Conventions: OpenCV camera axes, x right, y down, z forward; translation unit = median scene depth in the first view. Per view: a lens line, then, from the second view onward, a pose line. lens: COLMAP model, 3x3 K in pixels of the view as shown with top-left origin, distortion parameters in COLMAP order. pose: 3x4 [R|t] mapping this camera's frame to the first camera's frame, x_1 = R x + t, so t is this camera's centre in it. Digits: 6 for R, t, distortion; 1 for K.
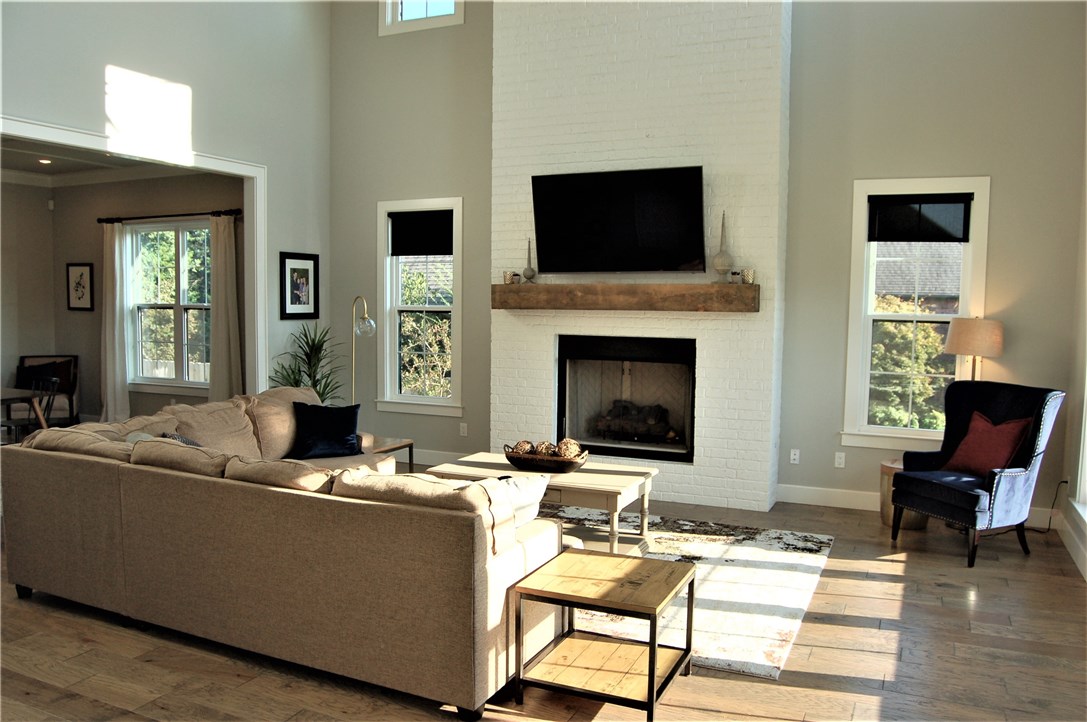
lens RADIAL K [[849.4, 0, 543.1], [0, 849.4, 368.2], [0, 0, 1]] dist [-0.092722, 0.036726]
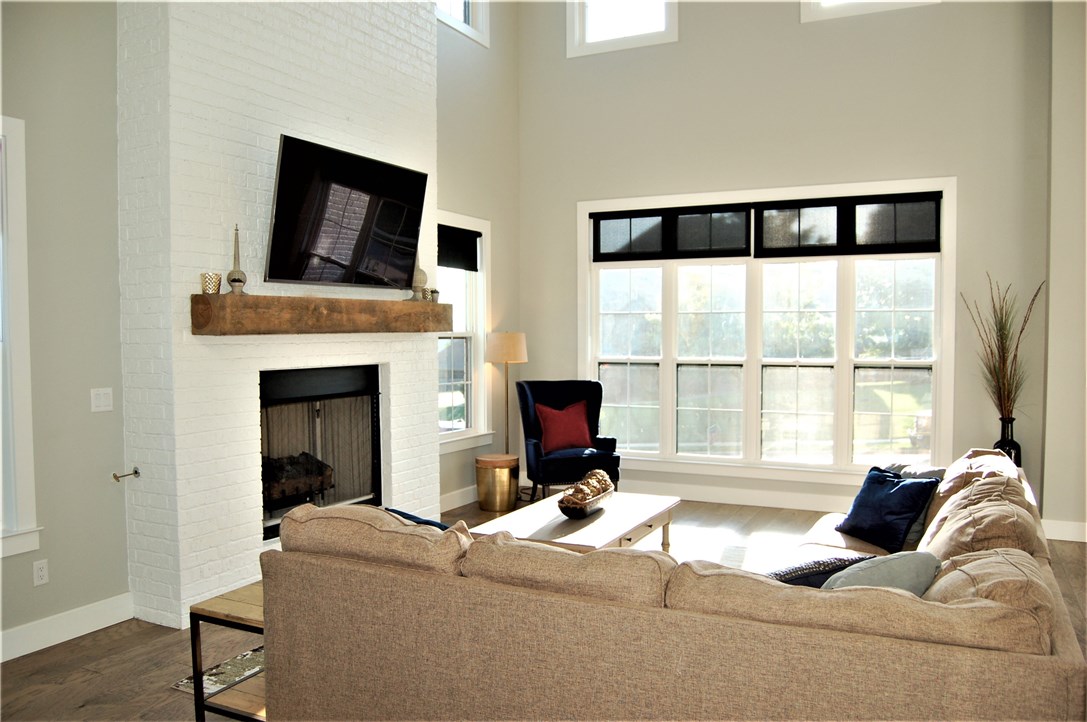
lens RADIAL K [[849.4, 0, 544.7], [0, 849.4, 362.6], [0, 0, 1]] dist [-0.092722, 0.036726]
pose [[0.032797, -0.050287, 0.998196, -0.697668], [0.080608, 0.995613, 0.047508, -0.064953], [-0.996206, 0.078904, 0.036706, 0.811407]]
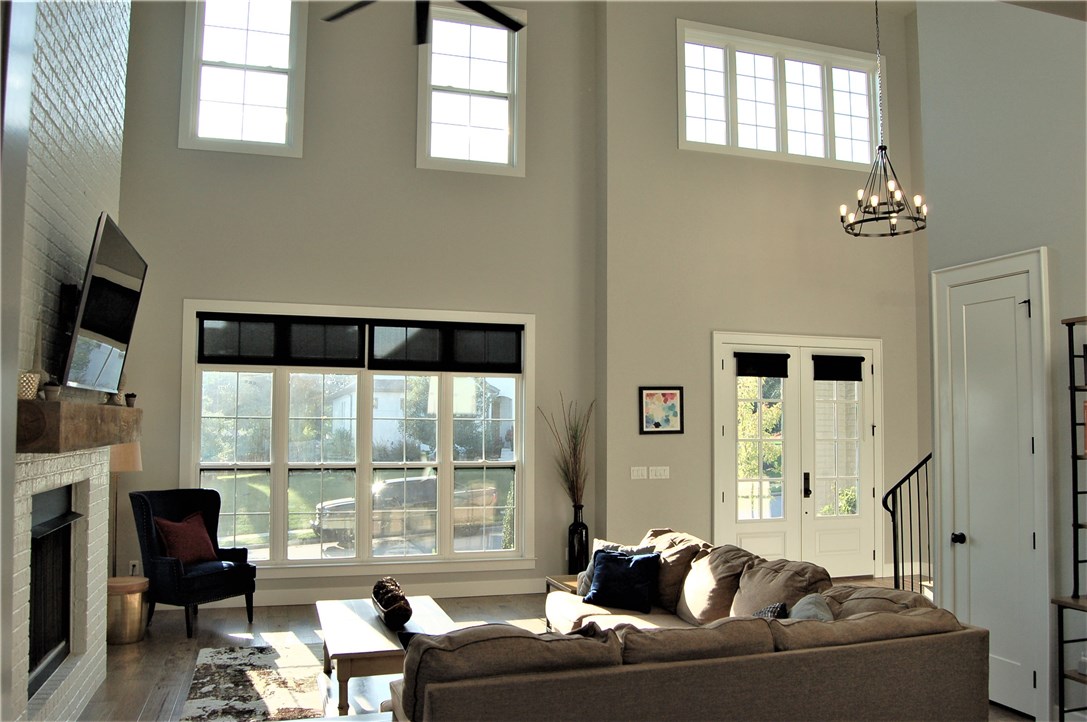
lens RADIAL K [[849.4, 0, 536.1], [0, 849.4, 366.4], [0, 0, 1]] dist [-0.092722, 0.036726]
pose [[-0.665288, 0.036030, 0.745717, -0.632208], [0.044621, 0.998968, -0.008457, -0.110926], [-0.745252, 0.027648, -0.666209, 1.197154]]
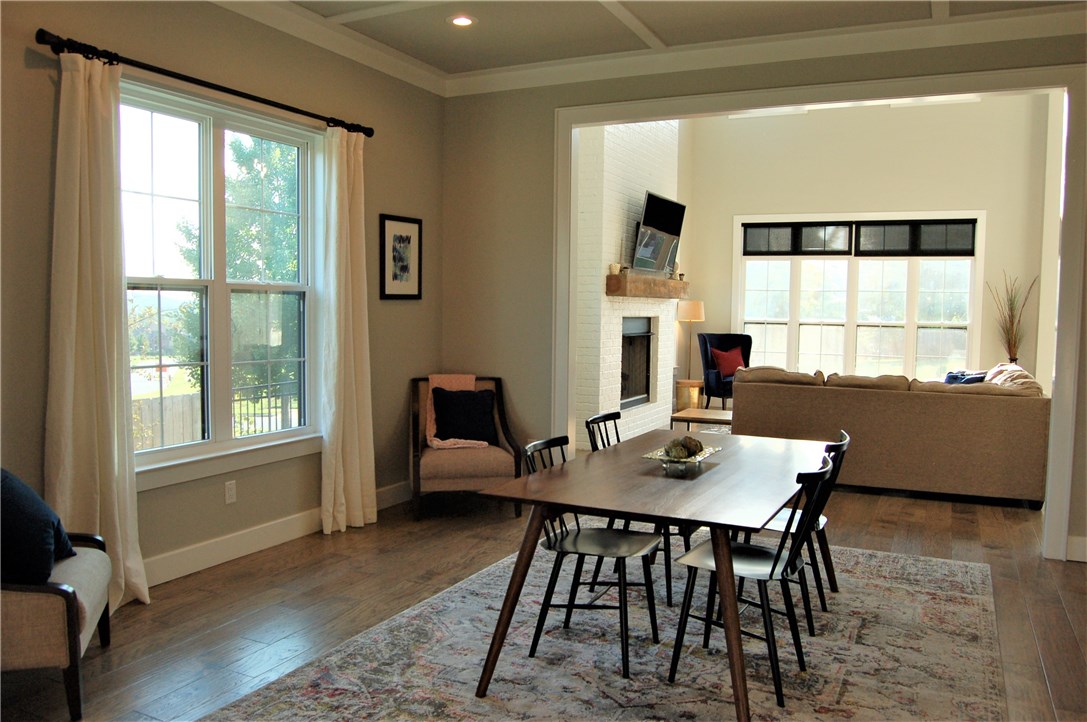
lens RADIAL K [[849.4, 0, 546.0], [0, 849.4, 366.9], [0, 0, 1]] dist [-0.092722, 0.036726]
pose [[0.019110, -0.081597, 0.996482, -1.326543], [0.063170, 0.994771, 0.080246, -0.079902], [-0.997820, 0.061414, 0.024165, 1.175279]]
